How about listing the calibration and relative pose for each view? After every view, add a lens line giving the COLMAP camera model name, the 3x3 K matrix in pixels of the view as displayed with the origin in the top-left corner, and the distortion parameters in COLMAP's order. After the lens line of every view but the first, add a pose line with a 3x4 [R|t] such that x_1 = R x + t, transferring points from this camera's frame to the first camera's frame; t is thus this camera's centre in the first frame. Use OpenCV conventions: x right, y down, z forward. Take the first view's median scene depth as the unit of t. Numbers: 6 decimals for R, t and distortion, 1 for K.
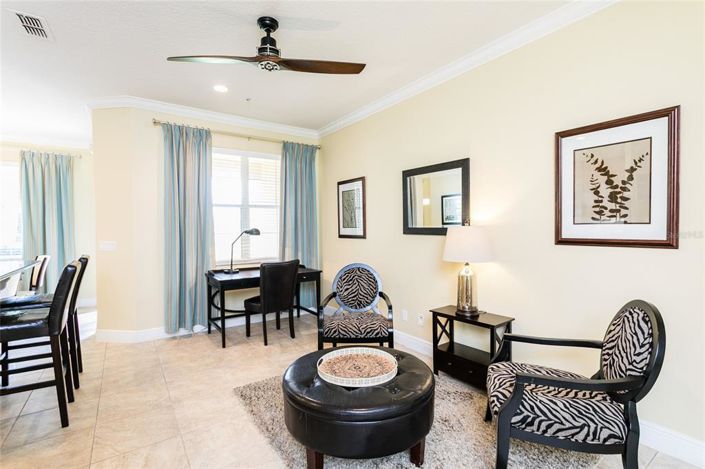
lens RADIAL K [[332.3, 0, 357.9], [0, 332.3, 234.2], [0, 0, 1]] dist [0.000298, 0.002093]
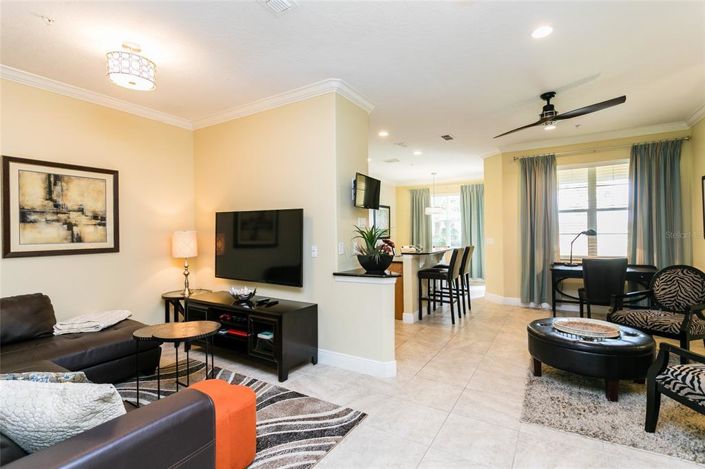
lens RADIAL K [[332.3, 0, 353.9], [0, 332.3, 234.3], [0, 0, 1]] dist [0.000298, 0.002093]
pose [[0.394775, 0.003453, -0.918771, 0.455037], [-0.001625, 0.999994, 0.003060, -0.004572], [0.918776, 0.000285, 0.394779, -0.238962]]
